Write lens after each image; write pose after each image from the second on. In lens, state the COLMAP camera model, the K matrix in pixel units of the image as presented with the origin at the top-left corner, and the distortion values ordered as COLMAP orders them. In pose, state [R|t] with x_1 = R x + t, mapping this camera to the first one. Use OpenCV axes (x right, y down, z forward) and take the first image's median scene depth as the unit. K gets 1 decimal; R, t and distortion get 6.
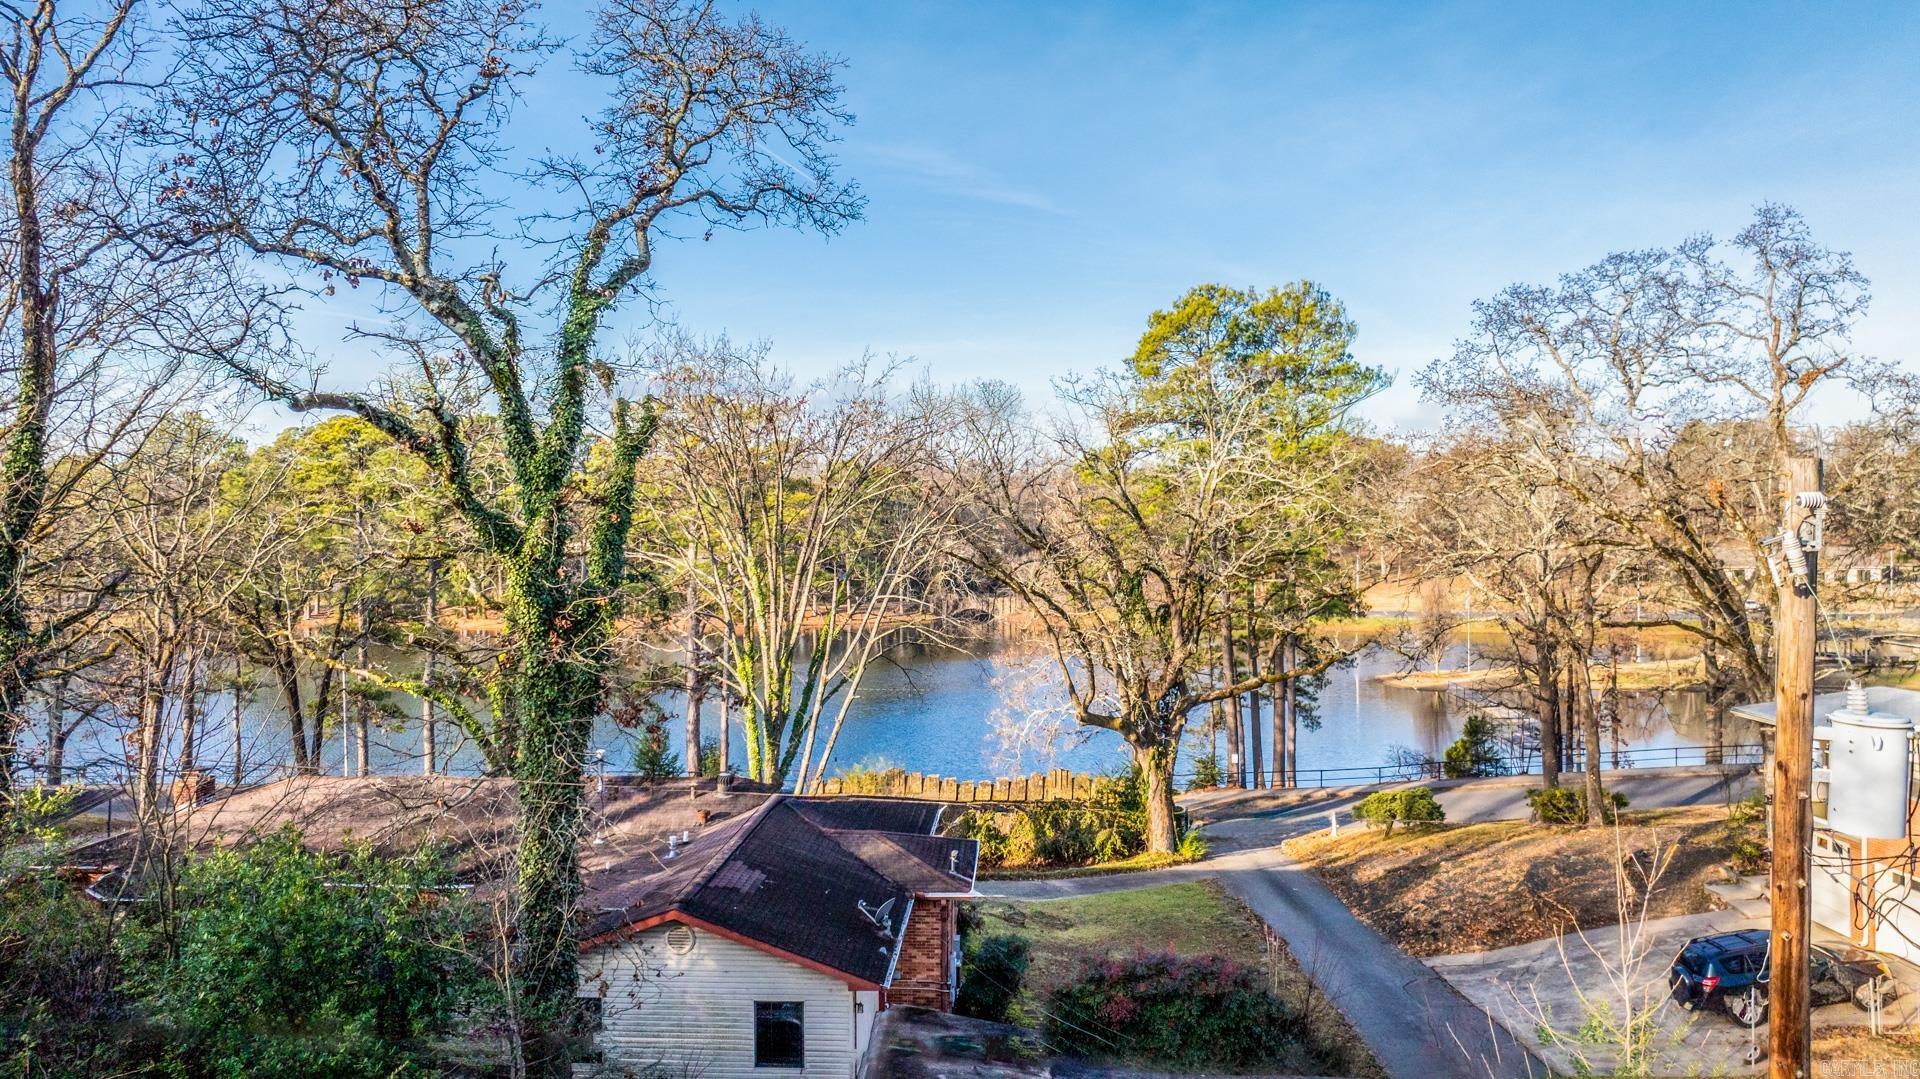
lens RADIAL K [[1375.7, 0, 960.0], [0, 1375.7, 539.5], [0, 0, 1]] dist [-0.019079, 0.040631]
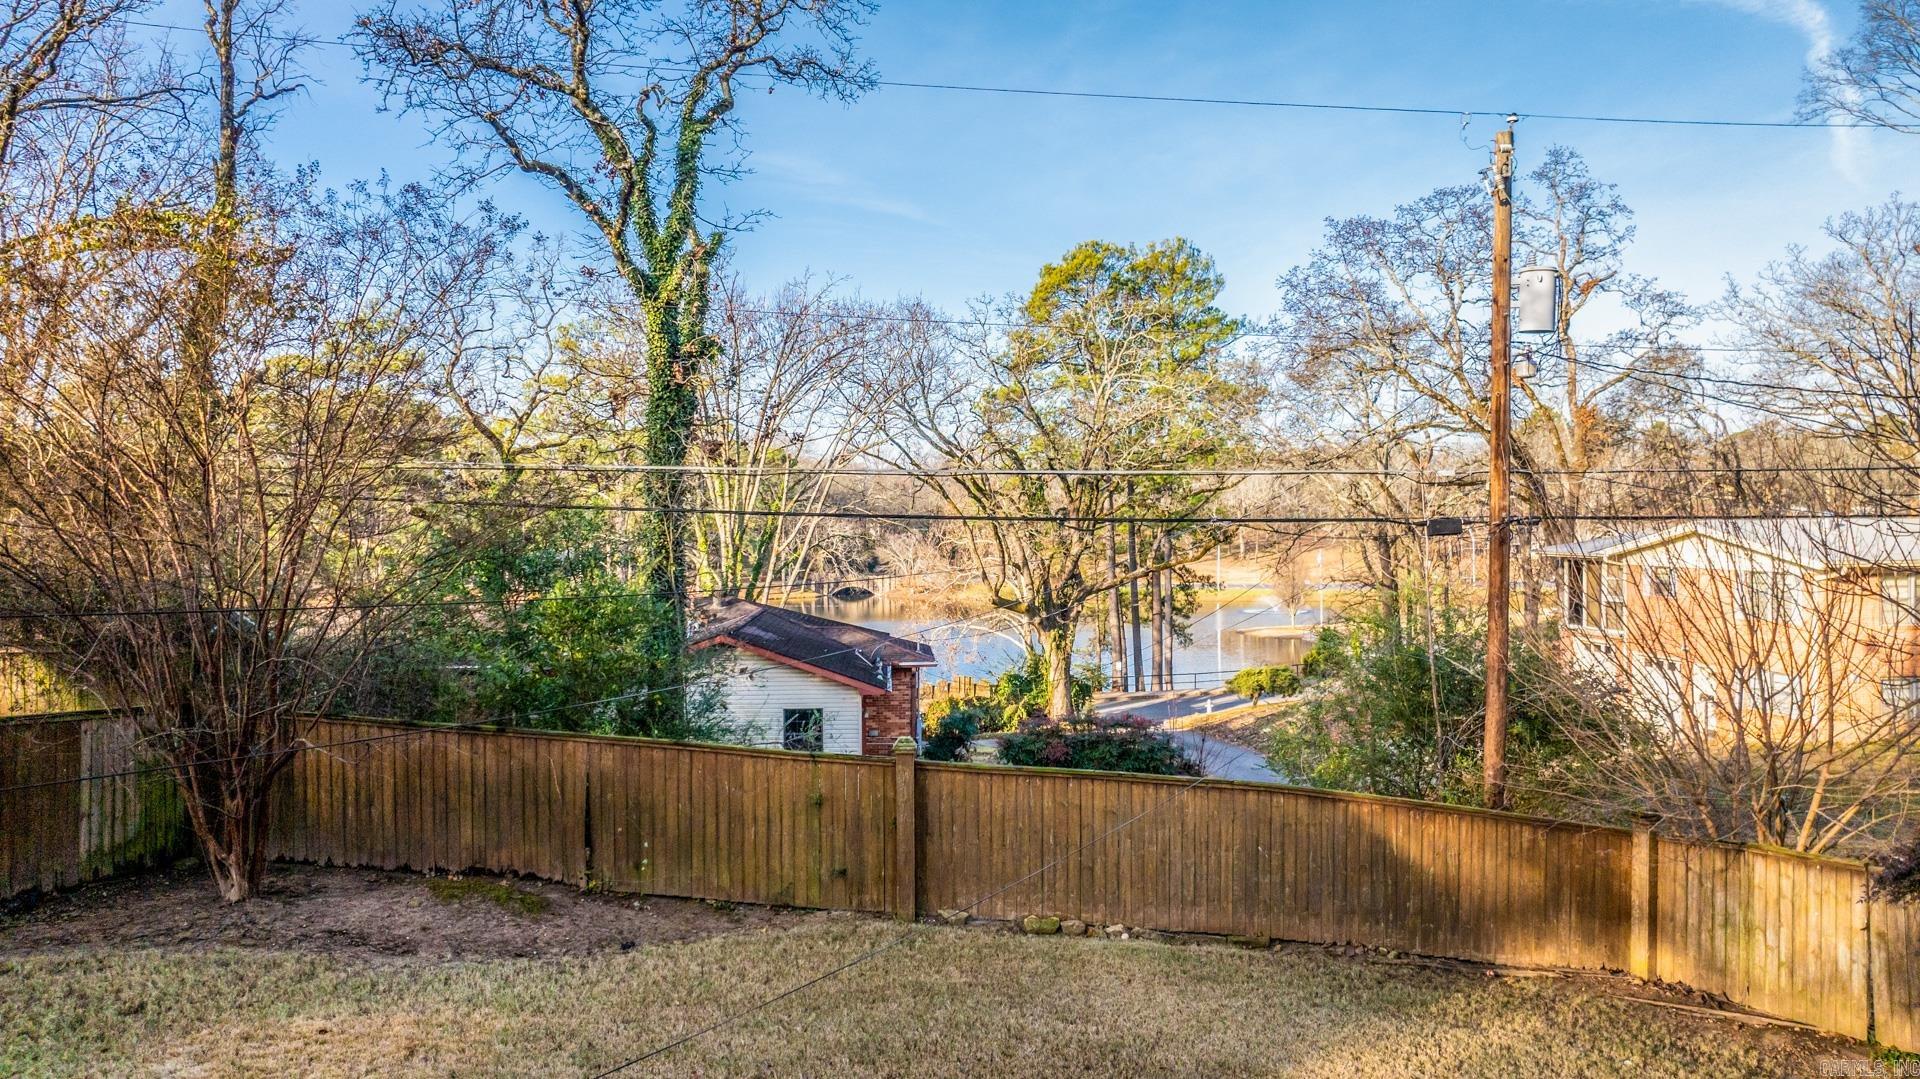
lens RADIAL K [[1367.7, 0, 960.0], [0, 1367.7, 539.5], [0, 0, 1]] dist [-0.003116, 0.000099]
pose [[0.995238, -0.003199, 0.097426, -0.047717], [0.003472, 0.999991, -0.002630, 0.079354], [-0.097416, 0.002956, 0.995239, -0.121765]]
